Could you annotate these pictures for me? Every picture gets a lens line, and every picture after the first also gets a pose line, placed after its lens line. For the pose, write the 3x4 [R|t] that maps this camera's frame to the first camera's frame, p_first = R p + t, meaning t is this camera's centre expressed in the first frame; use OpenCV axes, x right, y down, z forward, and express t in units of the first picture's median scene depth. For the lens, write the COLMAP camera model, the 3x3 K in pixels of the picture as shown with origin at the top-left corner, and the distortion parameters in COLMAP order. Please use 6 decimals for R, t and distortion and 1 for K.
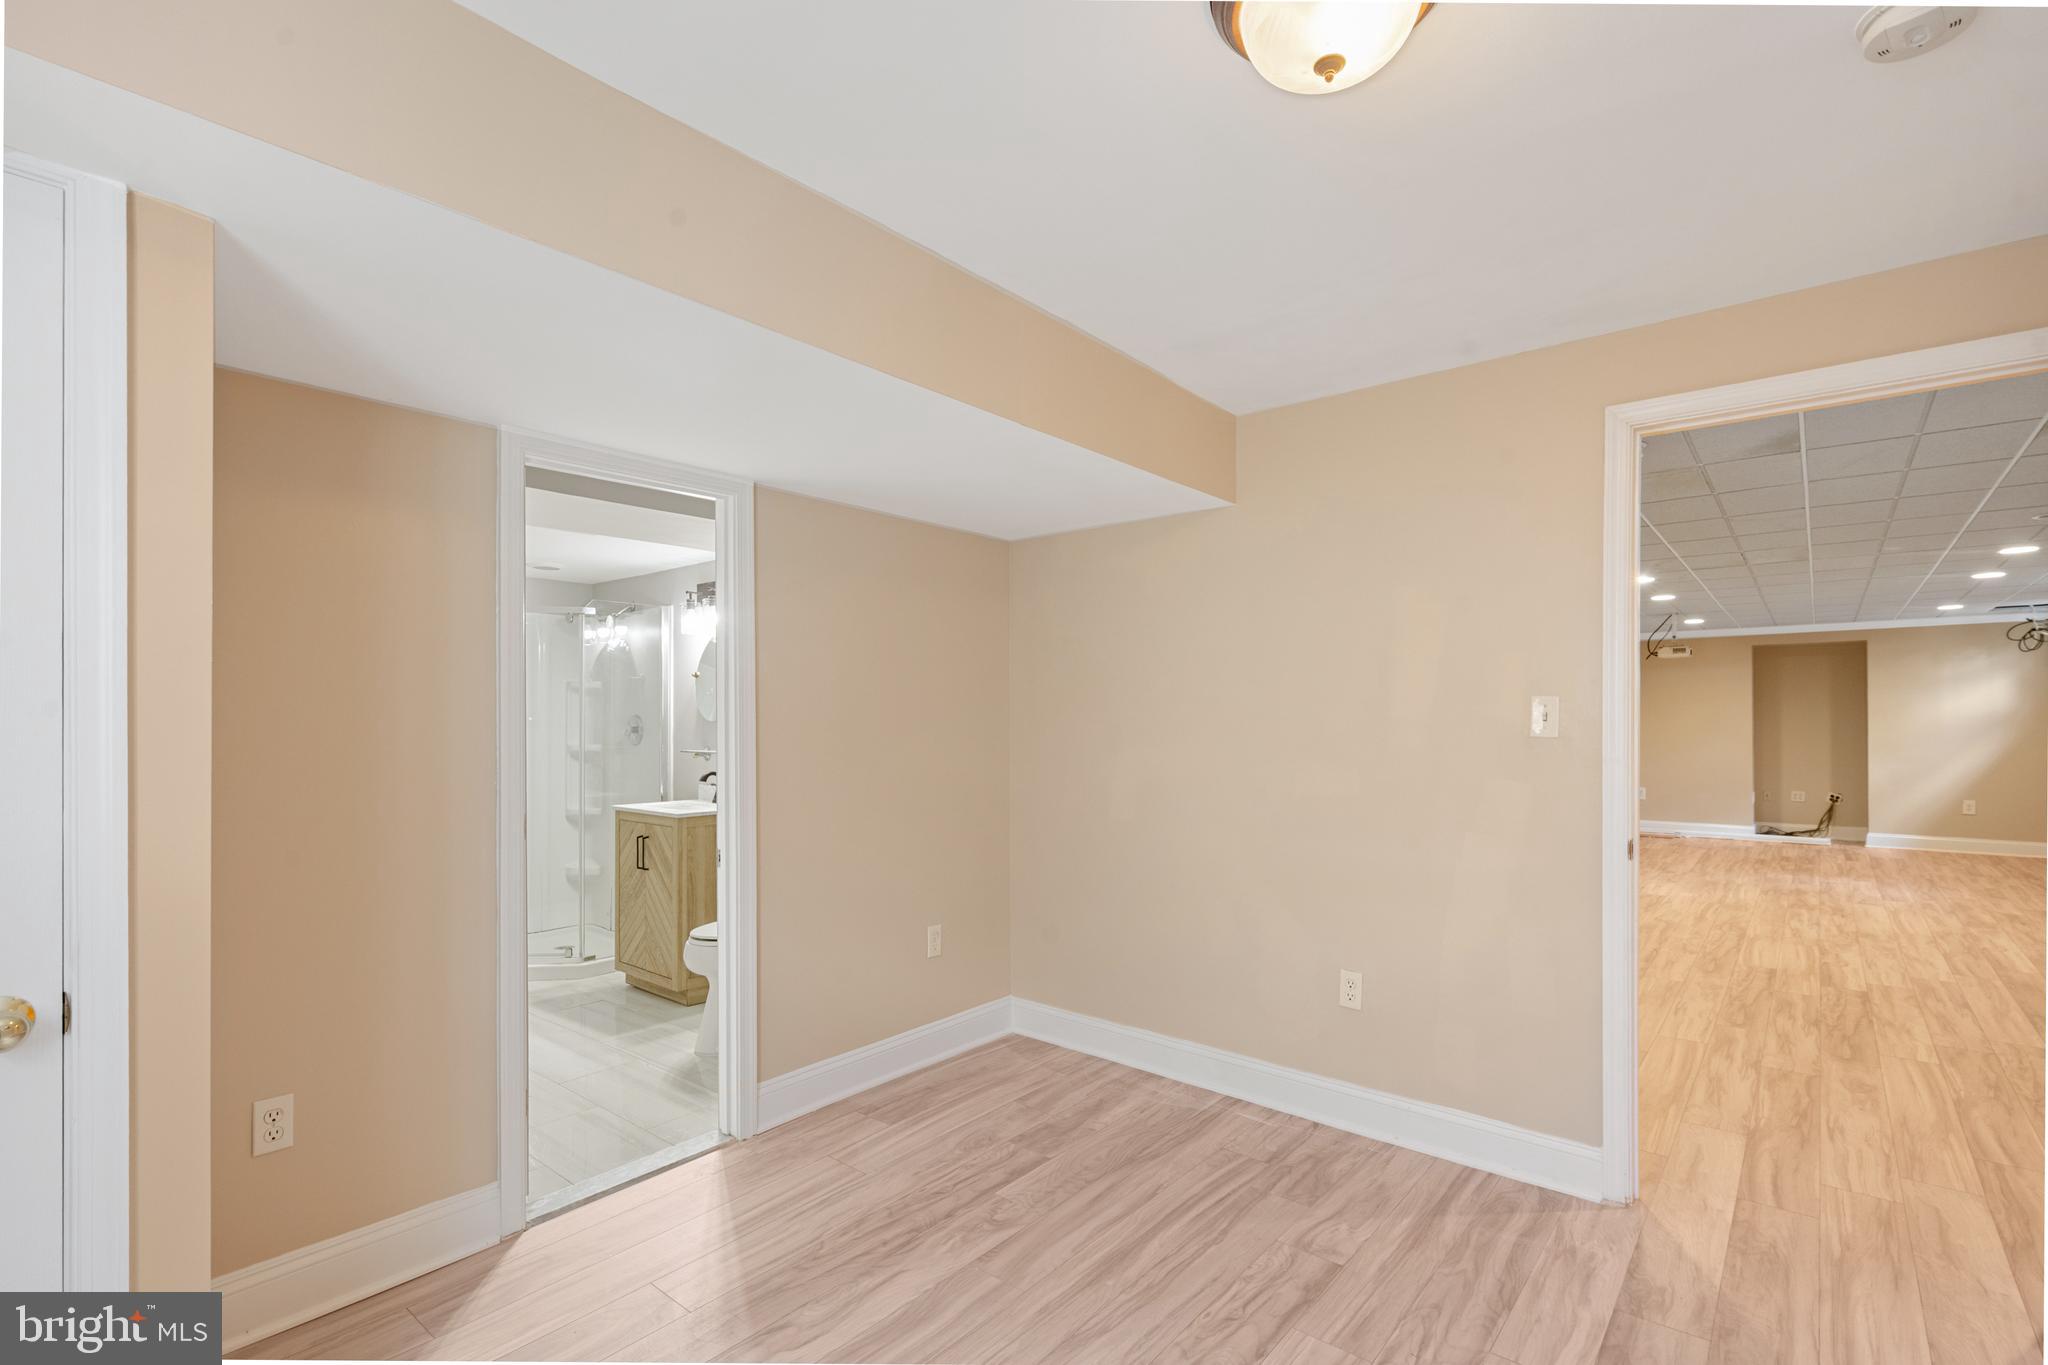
lens RADIAL K [[957.6, 0, 1025.7], [0, 957.6, 723.7], [0, 0, 1]] dist [0.000179, 0.000295]
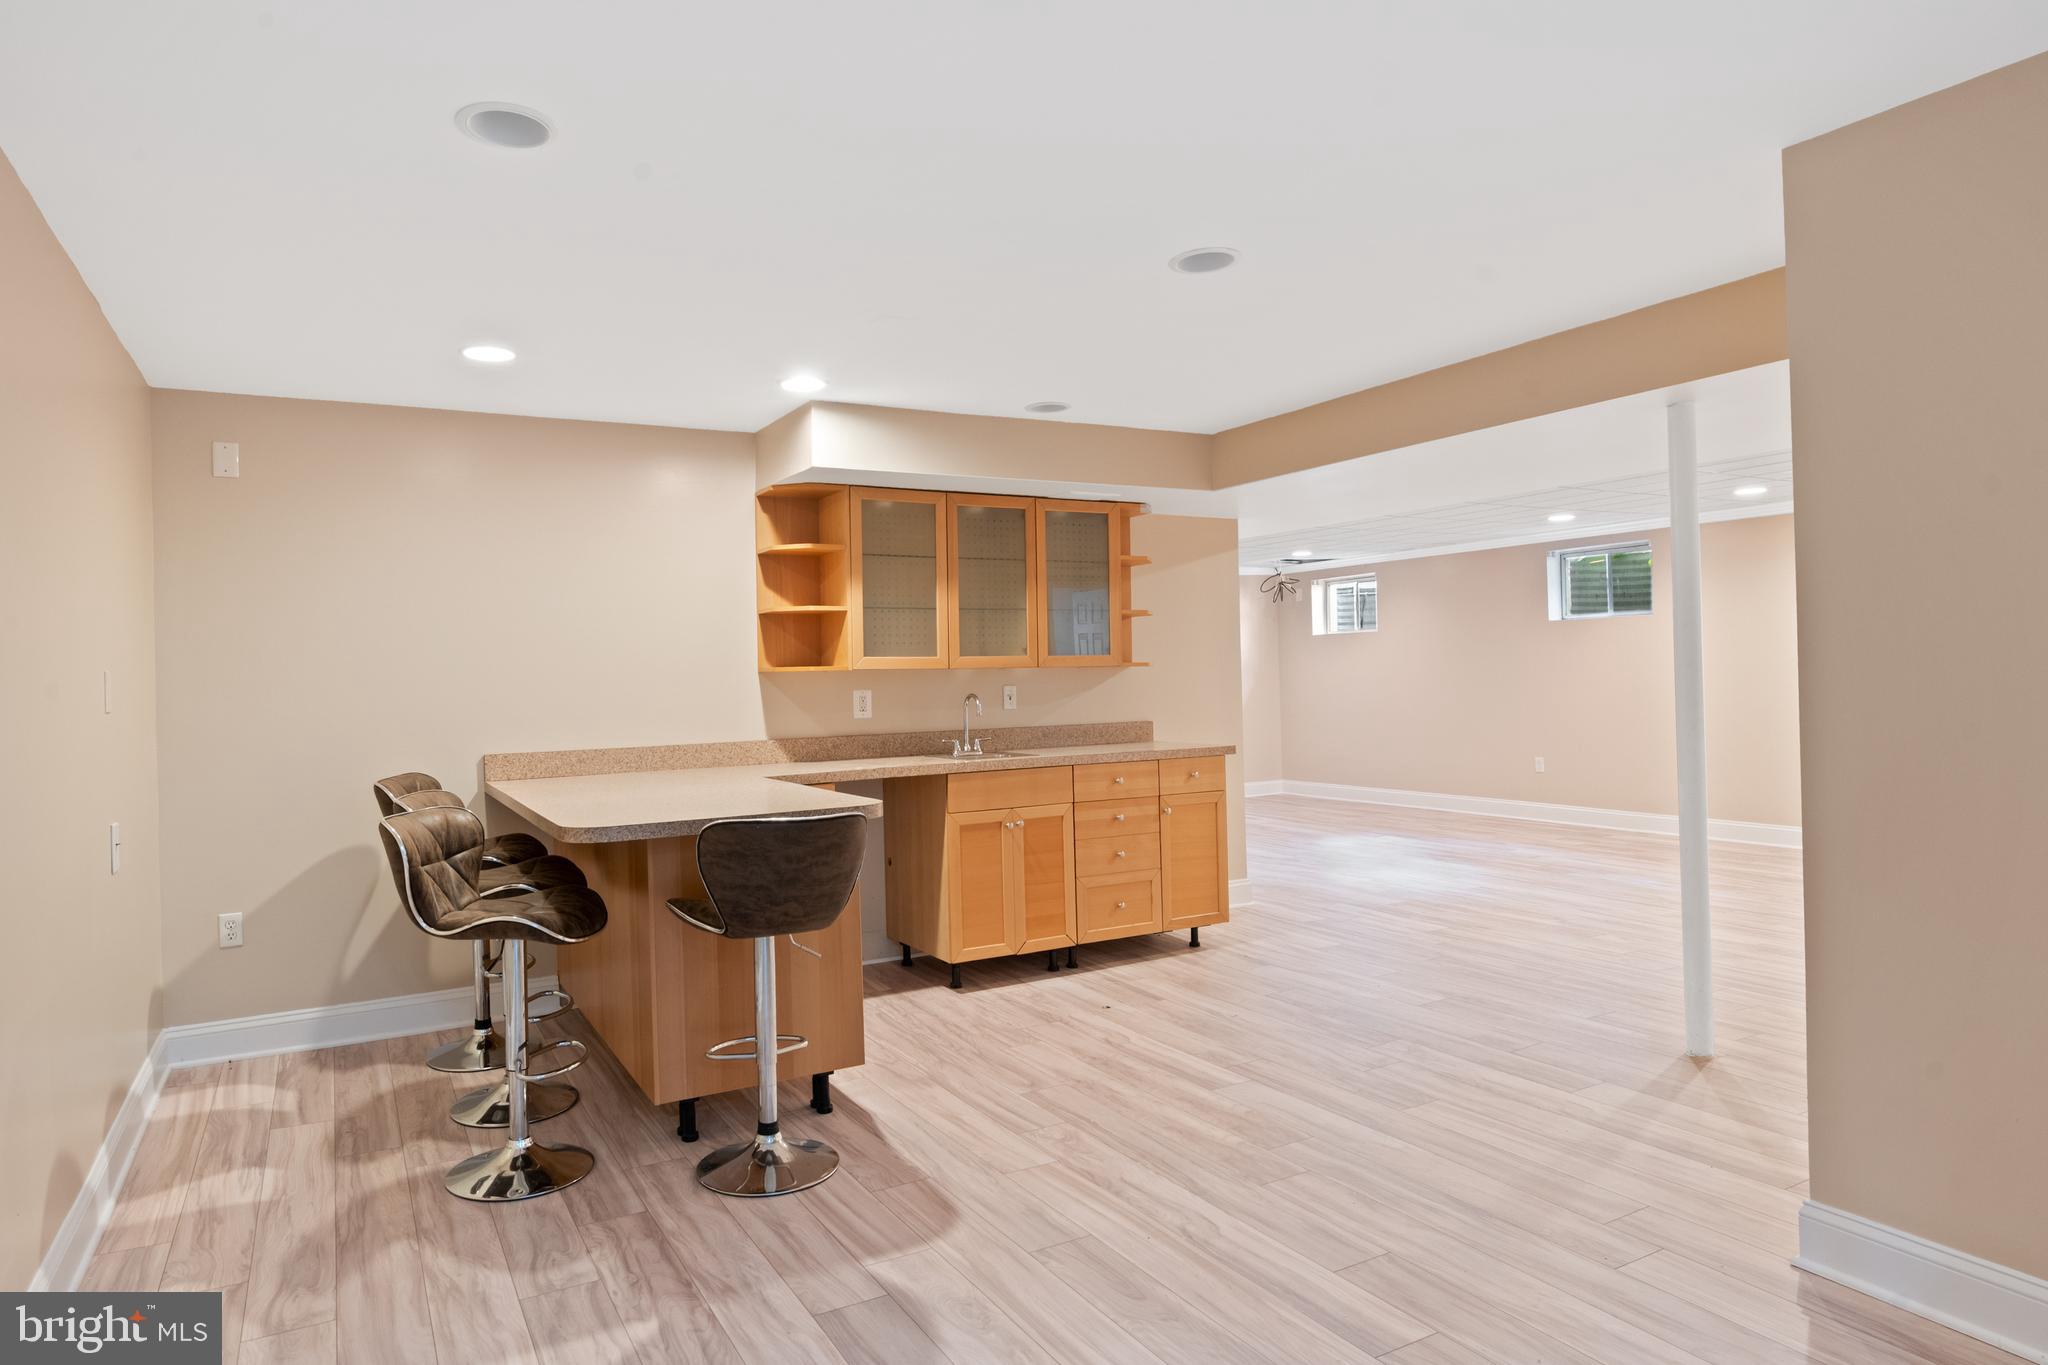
lens RADIAL K [[1166.8, 0, 935.2], [0, 1166.8, 686.3], [0, 0, 1]] dist [-0.003078, 0.000509]
pose [[0.379233, -0.011901, 0.925225, -0.278670], [0.027151, 0.999630, 0.001730, 0.004445], [-0.924903, 0.024465, 0.379415, 0.772797]]
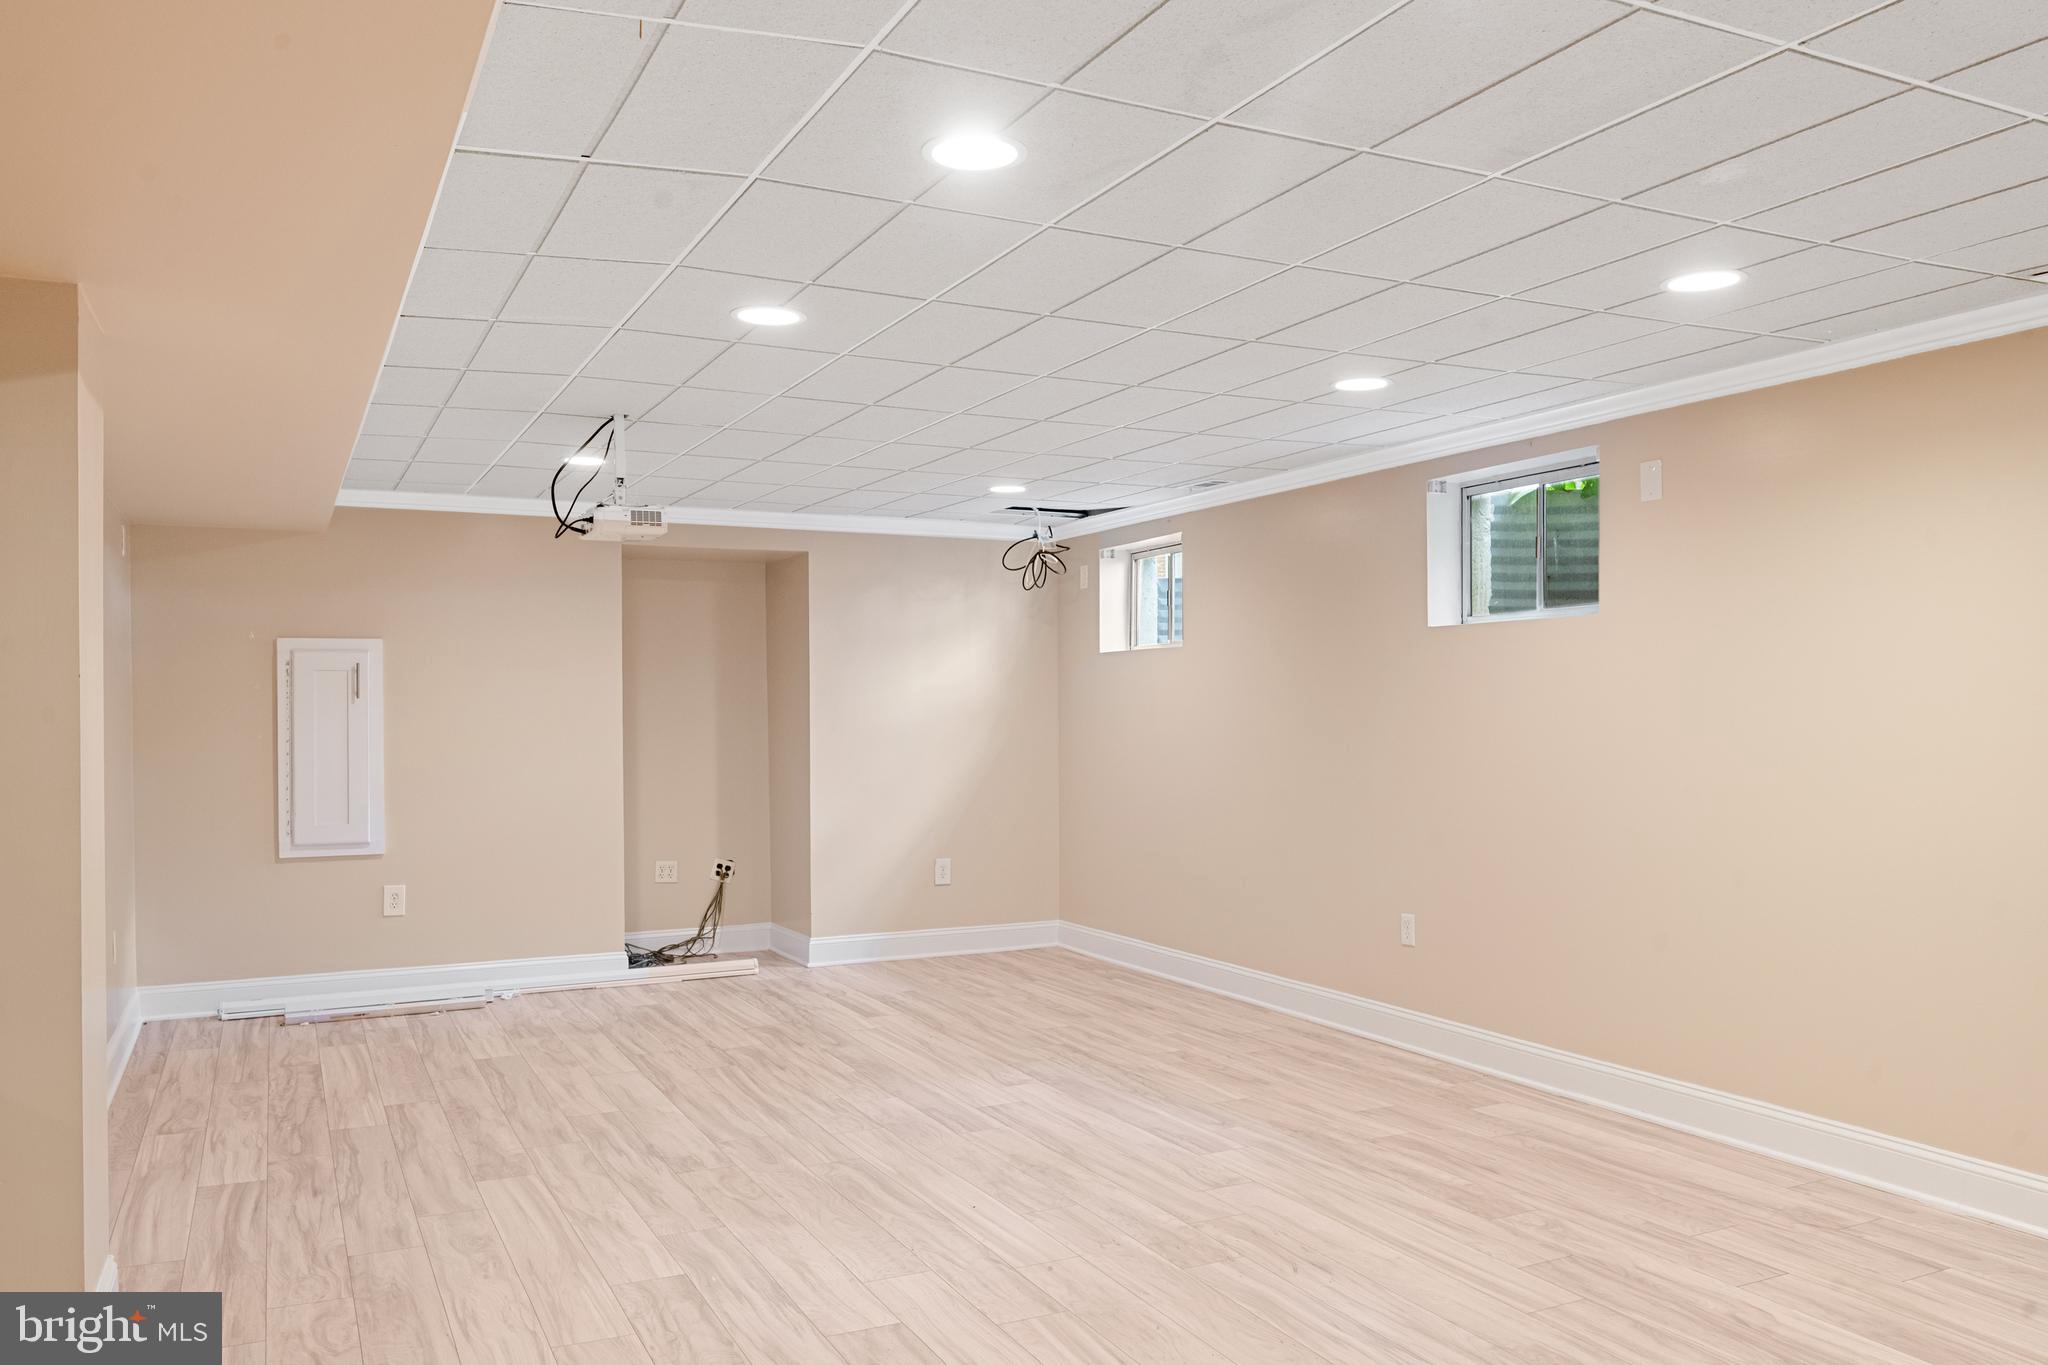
lens RADIAL K [[1536.9, 0, 1019.1], [0, 1536.9, 699.6], [0, 0, 1]] dist [0.005287, -0.001044]
pose [[0.395749, 0.009485, 0.918310, 0.185191], [0.005075, 0.999909, -0.012515, 0.000633], [-0.918345, 0.009613, 0.395665, 0.580449]]
